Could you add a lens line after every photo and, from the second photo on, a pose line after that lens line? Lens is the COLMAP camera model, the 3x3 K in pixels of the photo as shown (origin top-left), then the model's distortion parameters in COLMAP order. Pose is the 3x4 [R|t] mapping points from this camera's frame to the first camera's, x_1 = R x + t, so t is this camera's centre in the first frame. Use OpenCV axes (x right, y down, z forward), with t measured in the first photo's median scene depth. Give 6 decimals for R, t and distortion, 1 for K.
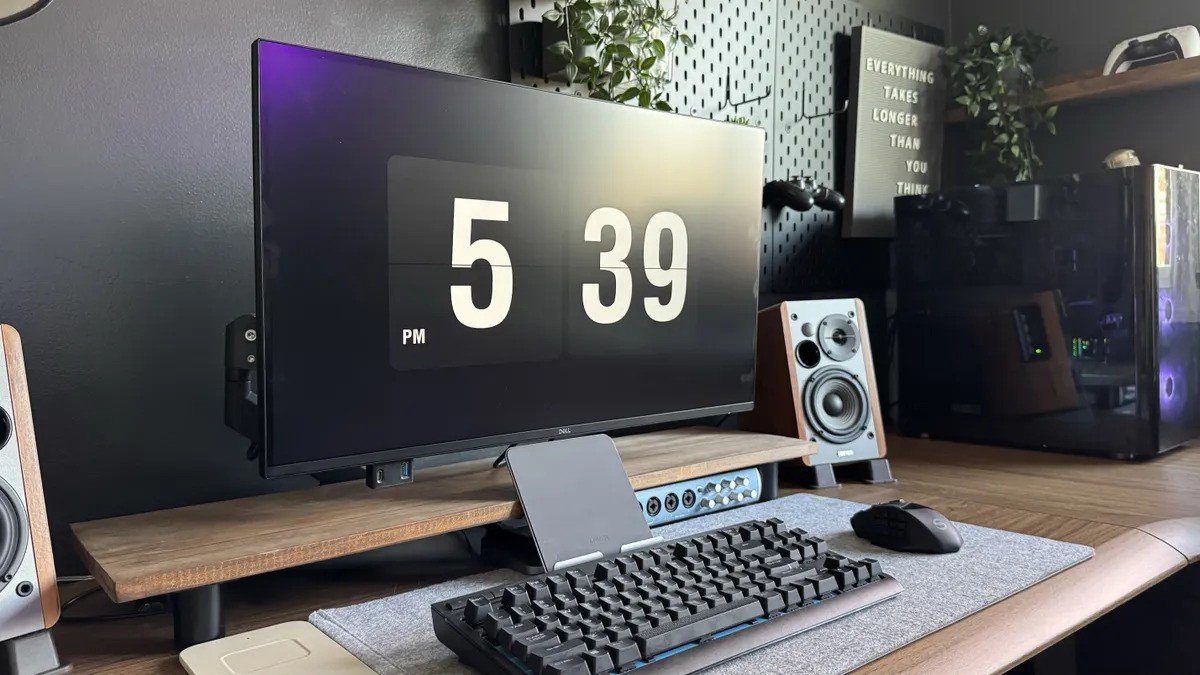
lens RADIAL K [[848.4, 0, 601.0], [0, 848.4, 325.7], [0, 0, 1]] dist [0.022489, -0.053343]
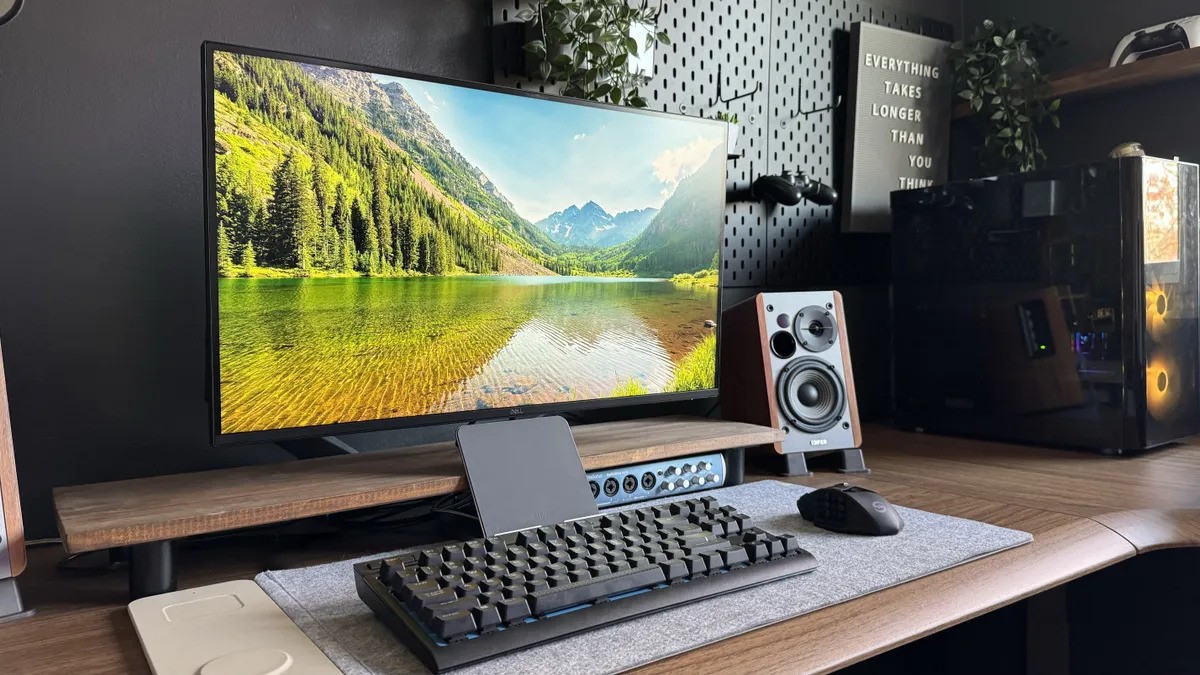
lens RADIAL K [[848.4, 0, 606.0], [0, 848.4, 325.5], [0, 0, 1]] dist [0.022489, -0.053343]
pose [[0.997935, 0.006064, -0.063948, 0.107311], [-0.006274, 0.999976, -0.003087, 0.016622], [0.063928, 0.003482, 0.997948, -0.030367]]
